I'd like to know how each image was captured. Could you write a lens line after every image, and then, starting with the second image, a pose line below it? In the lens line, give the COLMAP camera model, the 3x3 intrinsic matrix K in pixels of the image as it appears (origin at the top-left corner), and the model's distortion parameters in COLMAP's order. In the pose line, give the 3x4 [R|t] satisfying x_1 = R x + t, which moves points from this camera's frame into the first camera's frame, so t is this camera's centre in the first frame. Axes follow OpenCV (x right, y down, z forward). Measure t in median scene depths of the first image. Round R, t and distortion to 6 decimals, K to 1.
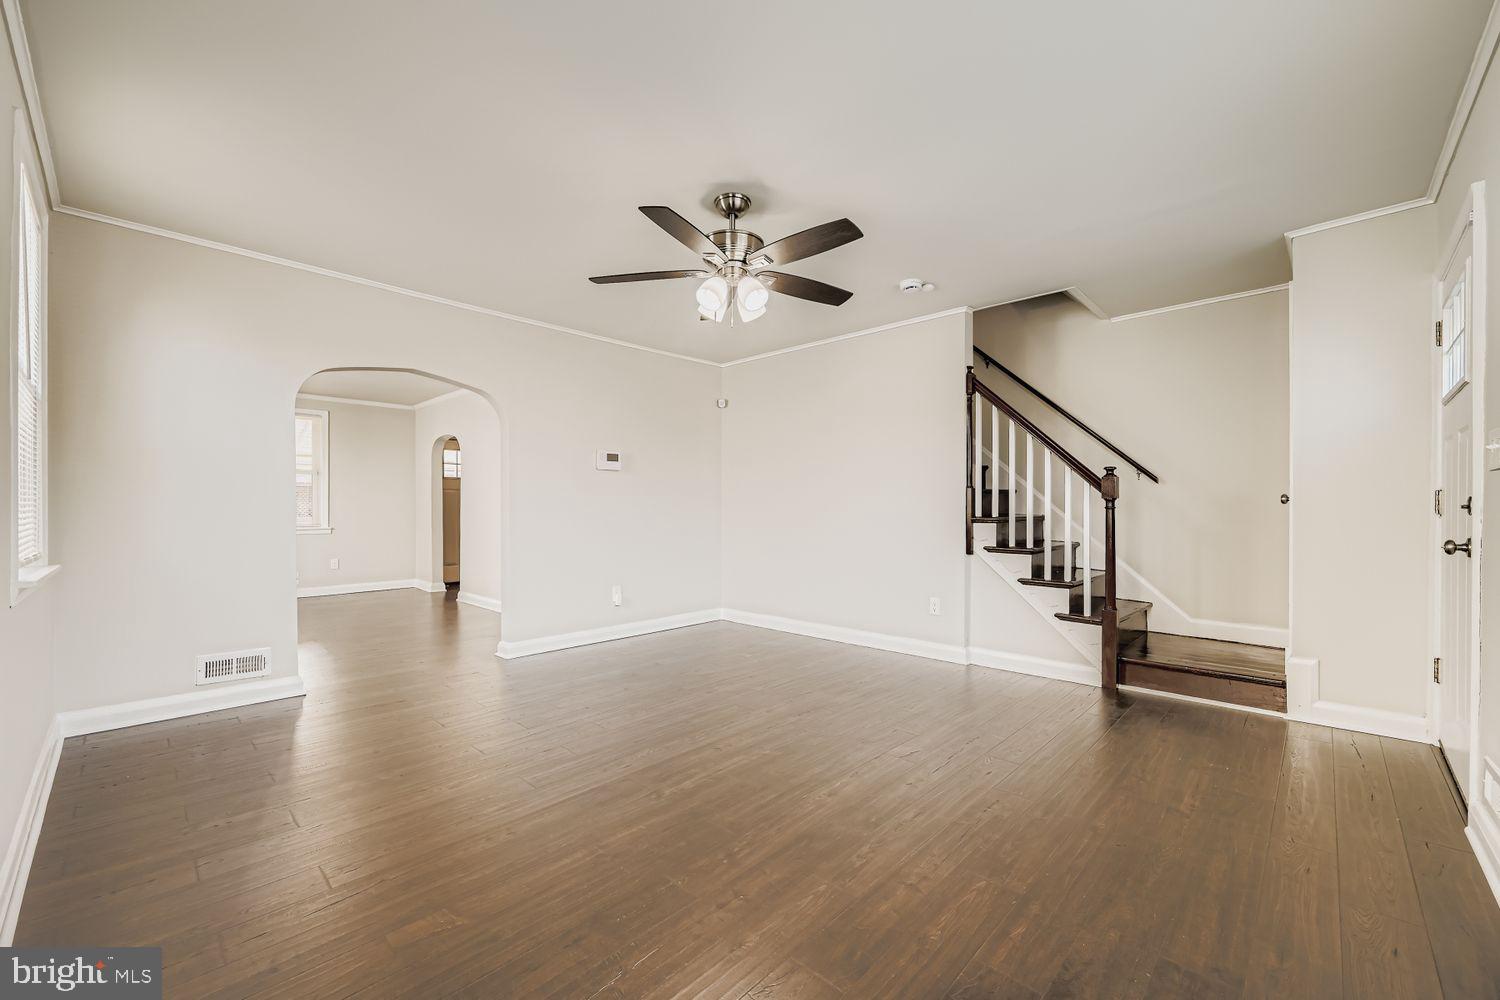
lens RADIAL K [[605.8, 0, 729.3], [0, 605.8, 507.3], [0, 0, 1]] dist [-0.001635, -0.000192]
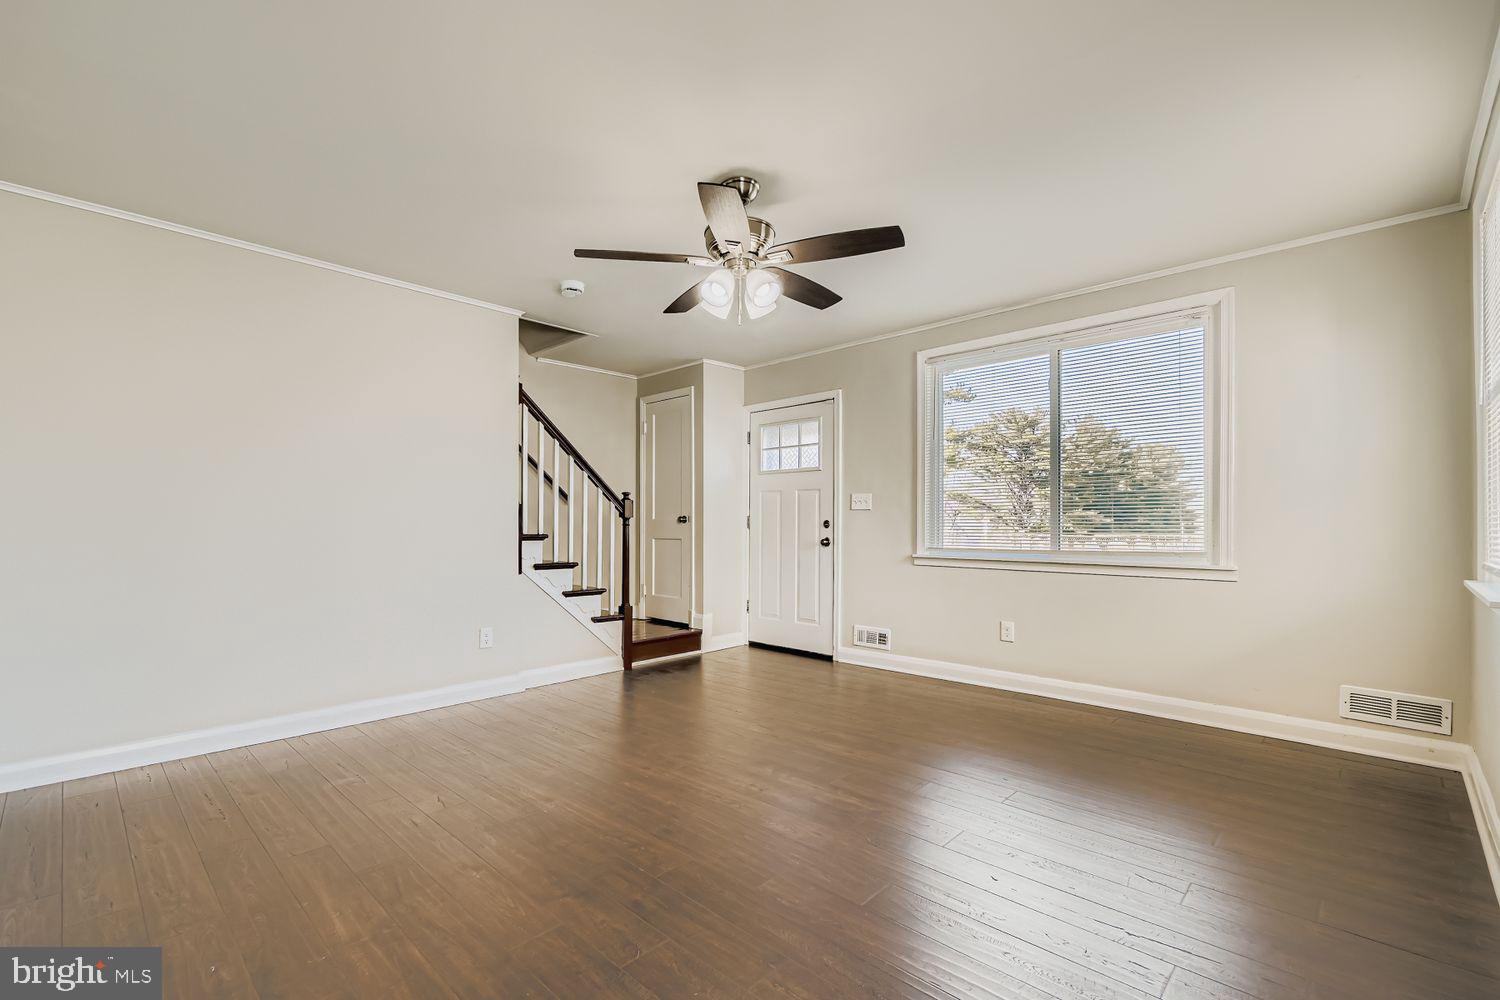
lens RADIAL K [[663.6, 0, 754.8], [0, 663.6, 524.3], [0, 0, 1]] dist [-0.001458, -0.000154]
pose [[-0.018339, 0.001503, 0.999831, -0.737072], [-0.001248, 0.999998, -0.001527, 0.000889], [-0.999831, -0.001276, -0.018338, 0.746657]]
